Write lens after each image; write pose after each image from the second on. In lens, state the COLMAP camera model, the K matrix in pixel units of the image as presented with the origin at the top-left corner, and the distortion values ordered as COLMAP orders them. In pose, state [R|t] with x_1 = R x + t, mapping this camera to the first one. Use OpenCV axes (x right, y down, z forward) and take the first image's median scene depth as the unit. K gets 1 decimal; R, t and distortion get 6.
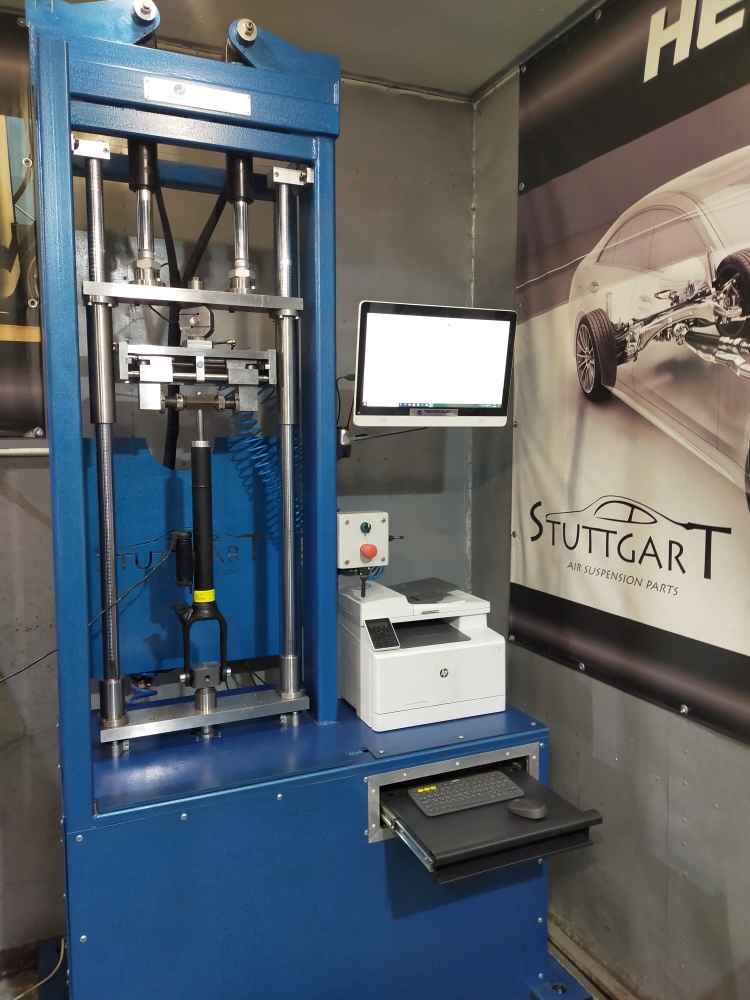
lens RADIAL K [[740.7, 0, 351.1], [0, 740.7, 497.9], [0, 0, 1]] dist [0.060018, -0.089900]
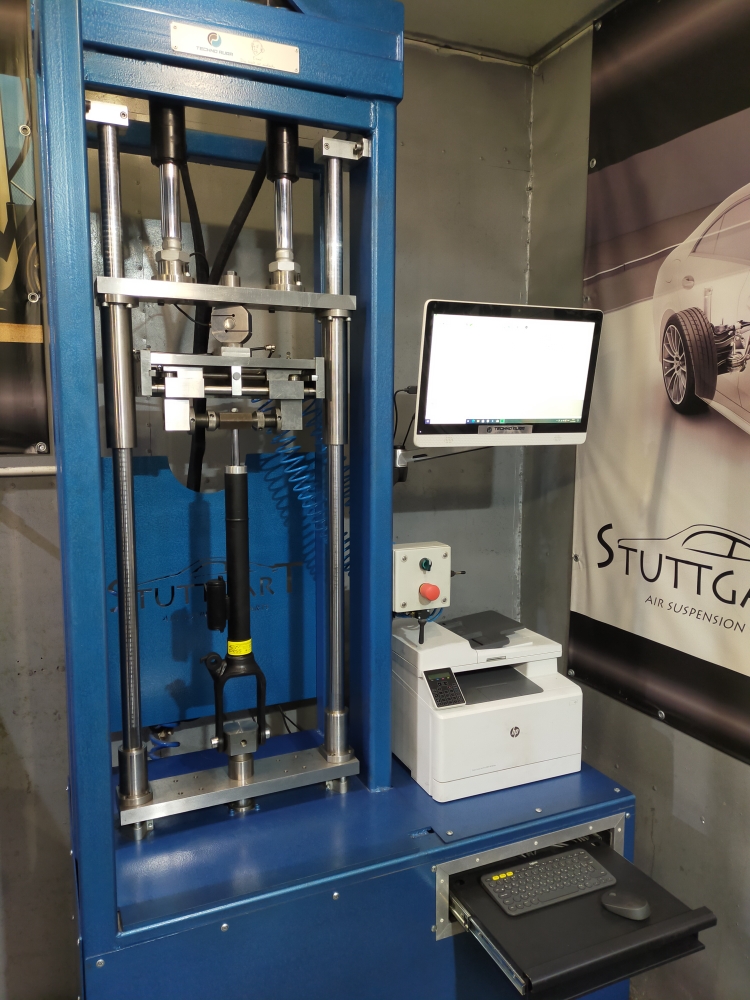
lens RADIAL K [[736.7, 0, 354.4], [0, 736.7, 500.4], [0, 0, 1]] dist [0.055377, -0.072808]
pose [[0.999949, 0.002476, 0.009783, -0.071419], [-0.002790, 0.999477, 0.032212, -0.061431], [-0.009698, -0.032238, 0.999433, 0.149402]]
